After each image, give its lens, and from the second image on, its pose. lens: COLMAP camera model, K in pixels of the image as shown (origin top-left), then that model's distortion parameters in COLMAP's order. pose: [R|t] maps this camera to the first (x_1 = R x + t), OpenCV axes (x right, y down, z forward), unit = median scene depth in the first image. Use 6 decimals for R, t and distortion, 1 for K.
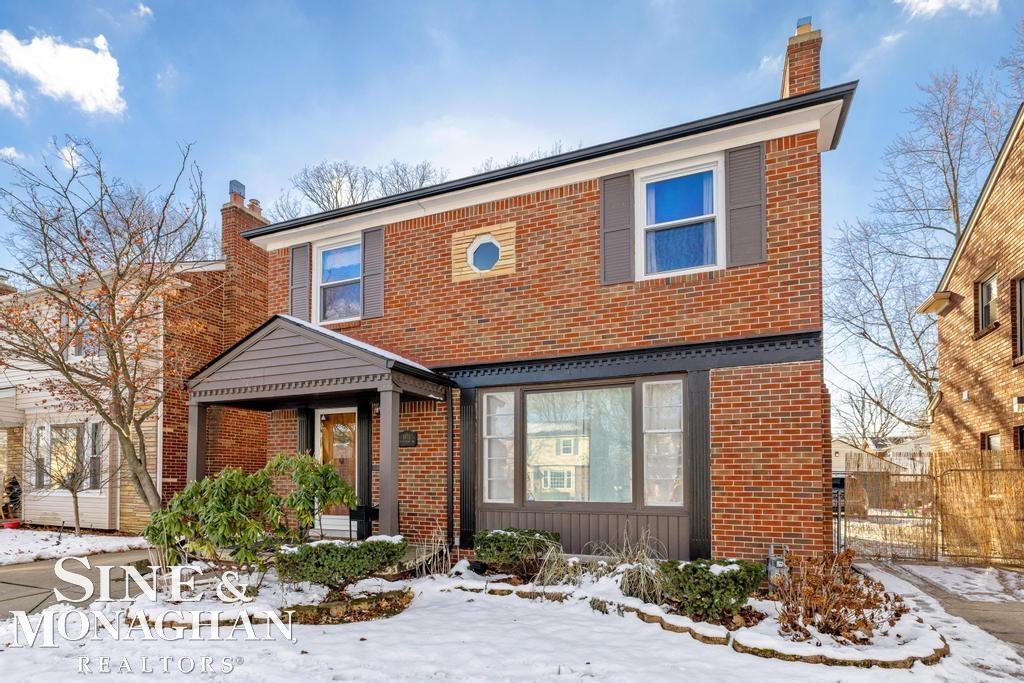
lens RADIAL K [[465.8, 0, 513.1], [0, 465.8, 378.5], [0, 0, 1]] dist [-0.002116, -0.000357]
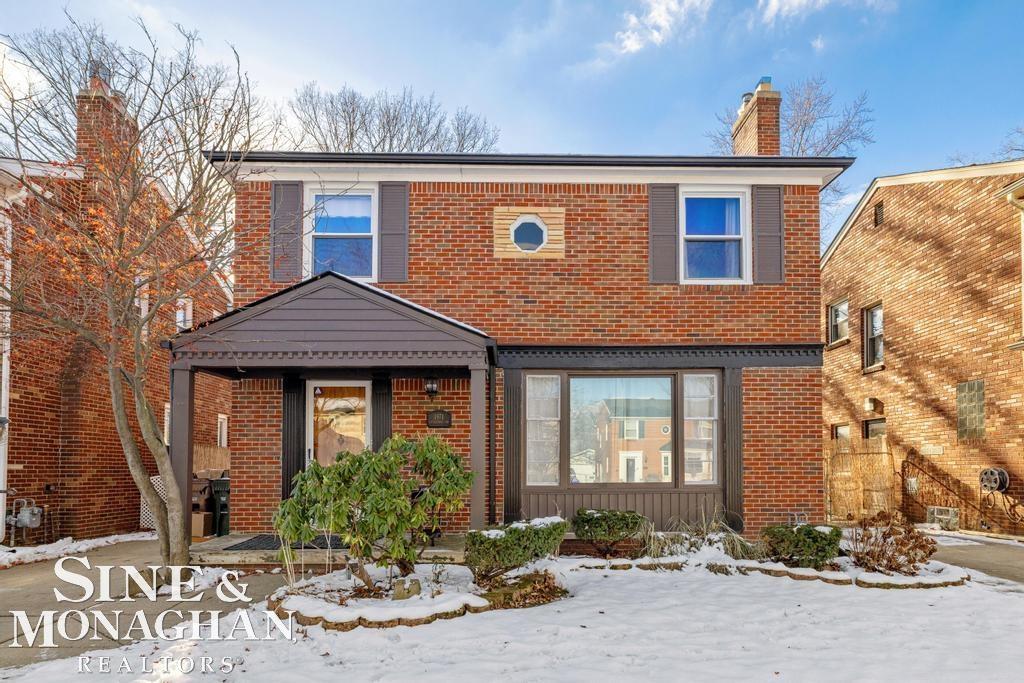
lens RADIAL K [[519.0, 0, 511.2], [0, 519.0, 341.8], [0, 0, 1]] dist [-0.002972, 0.000631]
pose [[0.929685, 0.078274, 0.359943, -0.527033], [-0.071614, 0.996925, -0.031826, -0.000973], [-0.361327, 0.003811, 0.932431, -0.016137]]
